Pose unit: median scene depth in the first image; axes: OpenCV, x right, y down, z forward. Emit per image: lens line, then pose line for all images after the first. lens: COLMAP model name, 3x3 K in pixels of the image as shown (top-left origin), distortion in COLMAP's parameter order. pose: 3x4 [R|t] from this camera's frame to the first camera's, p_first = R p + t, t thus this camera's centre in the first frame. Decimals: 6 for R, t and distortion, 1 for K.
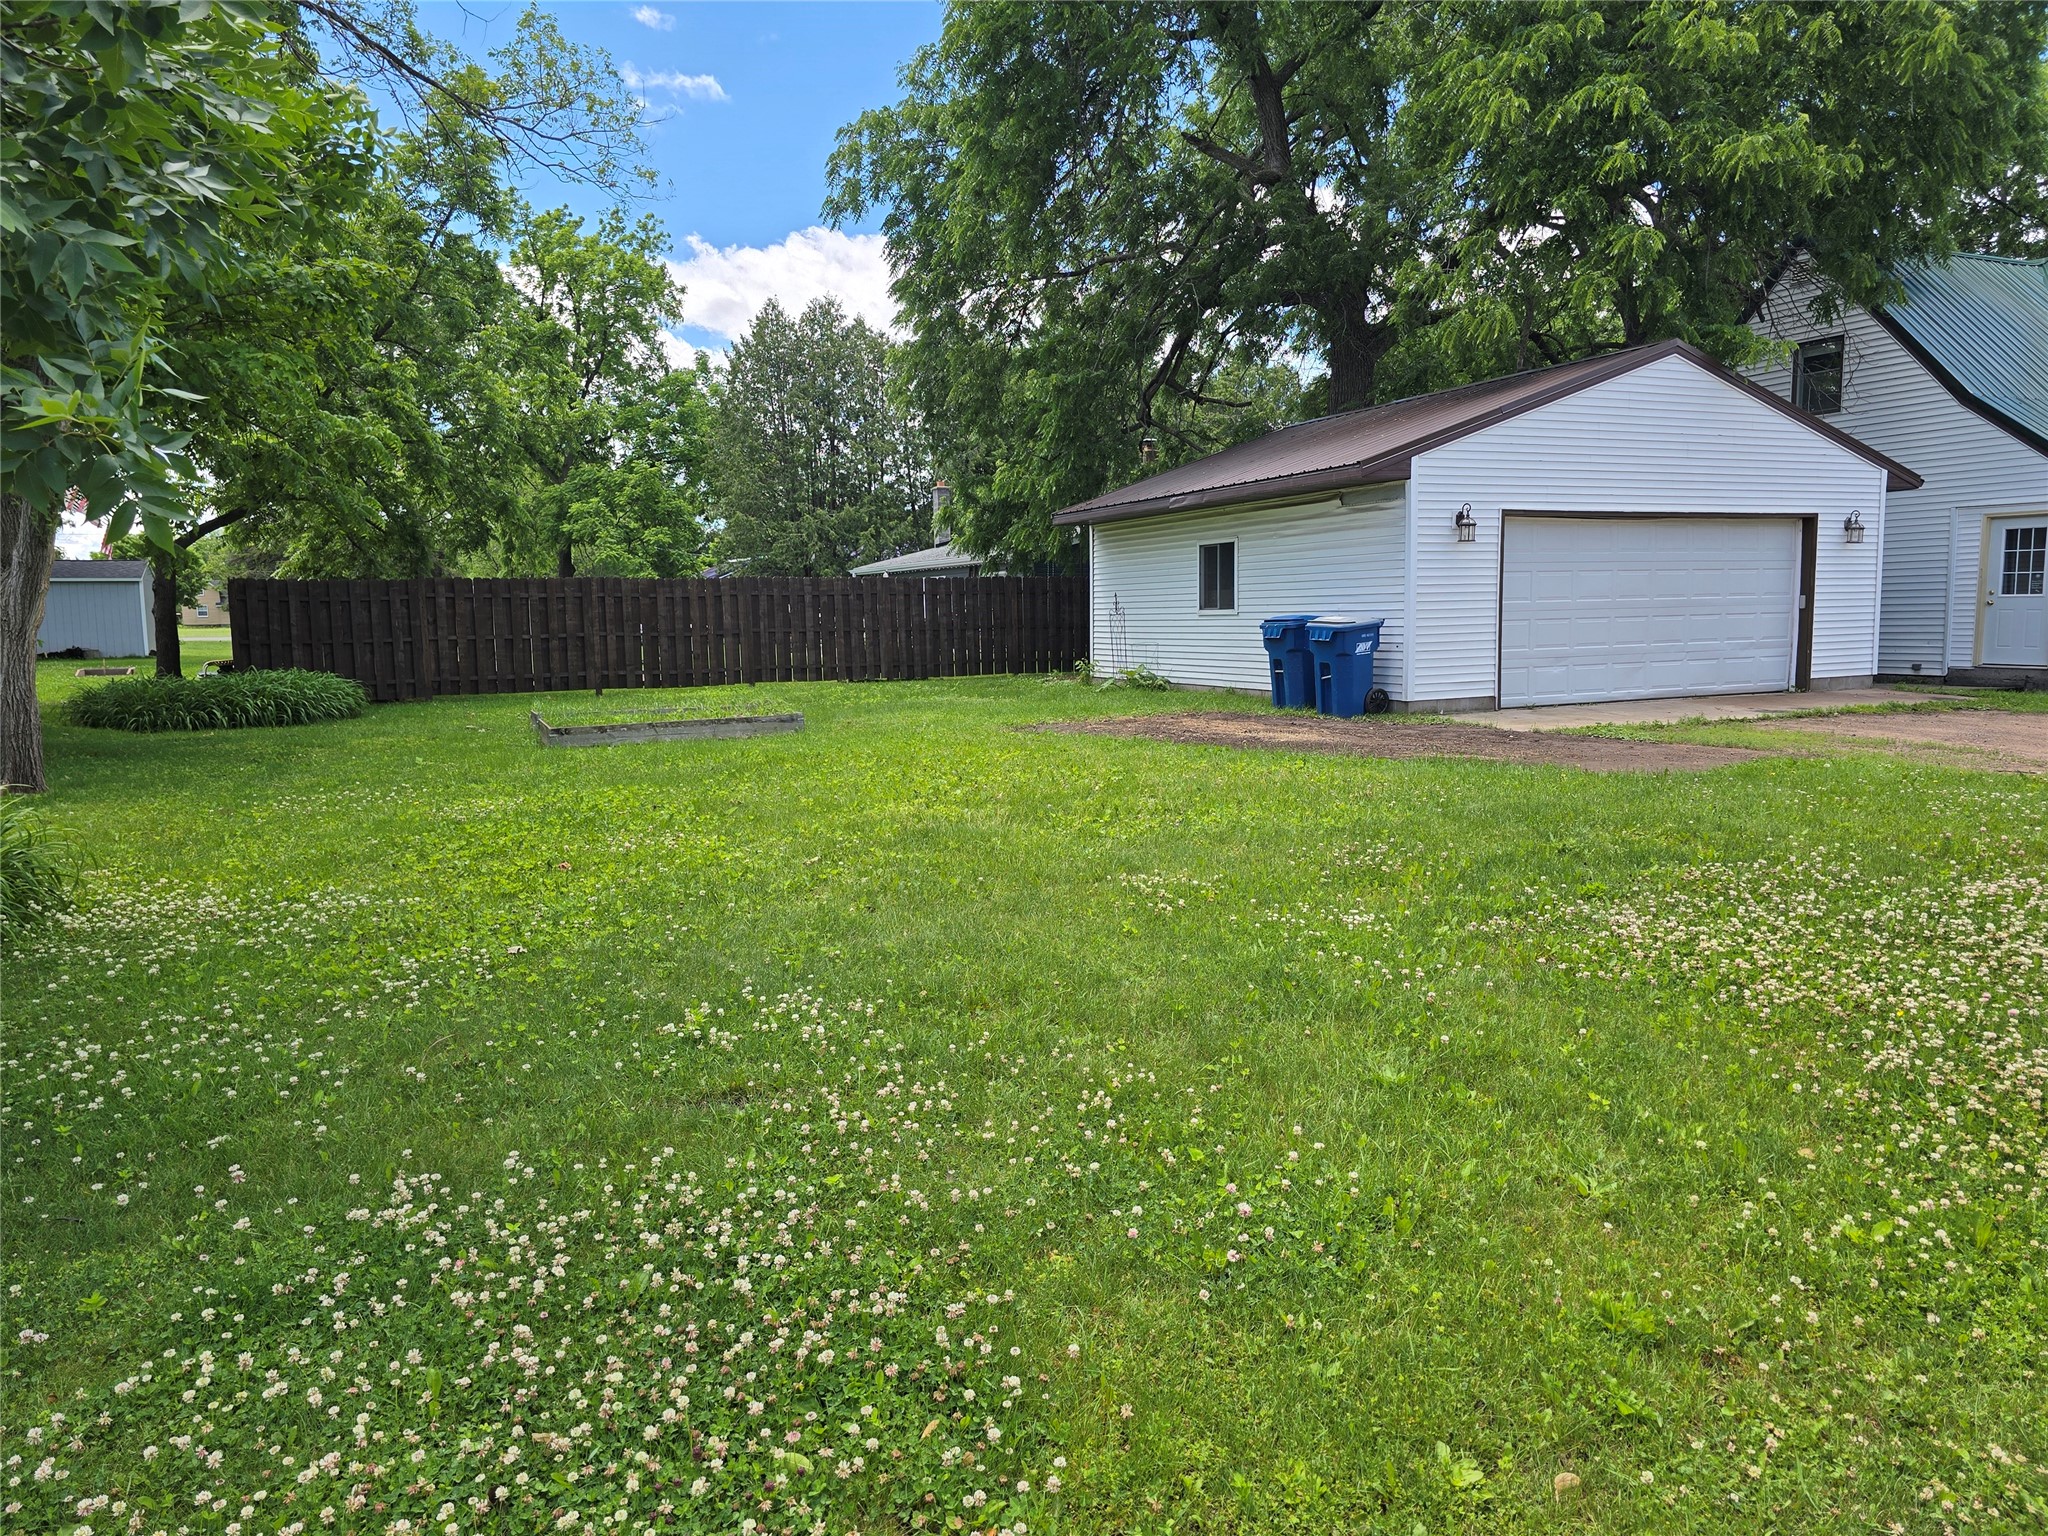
lens RADIAL K [[1380.6, 0, 1024.0], [0, 1380.6, 768.0], [0, 0, 1]] dist [0.049000, -0.060283]
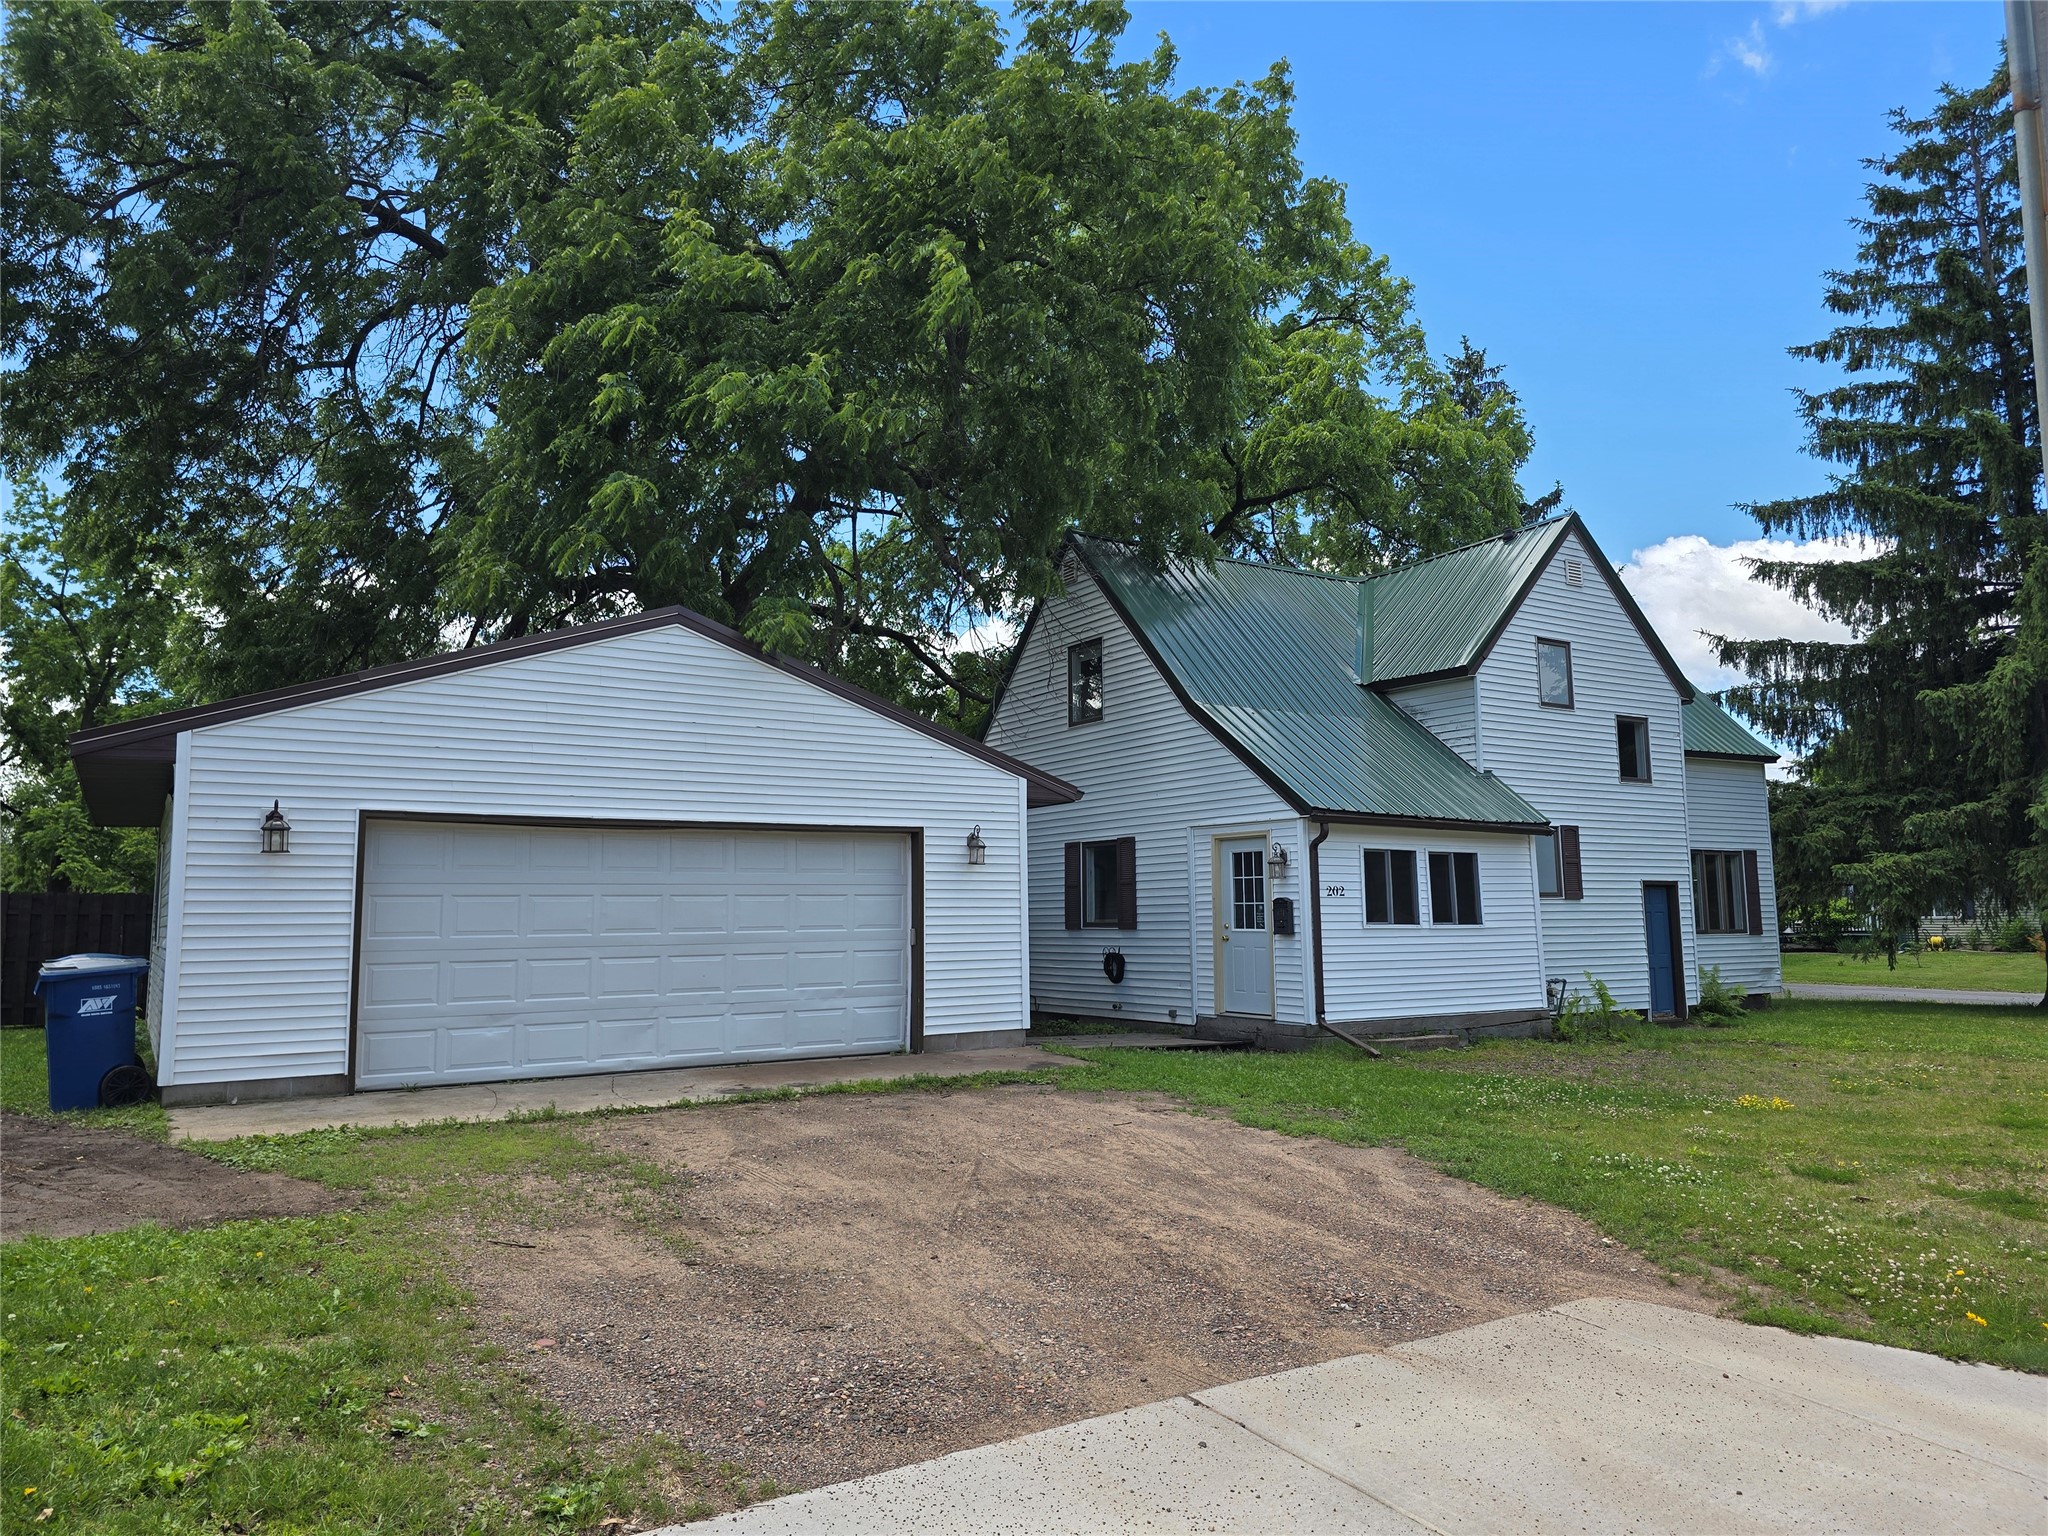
lens RADIAL K [[1380.6, 0, 1024.0], [0, 1380.6, 768.0], [0, 0, 1]] dist [0.049000, -0.060283]
pose [[0.987039, 0.025015, 0.158517, 0.493095], [0.011631, 0.974026, -0.226135, -0.034534], [-0.160057, 0.225048, 0.961111, 0.211325]]
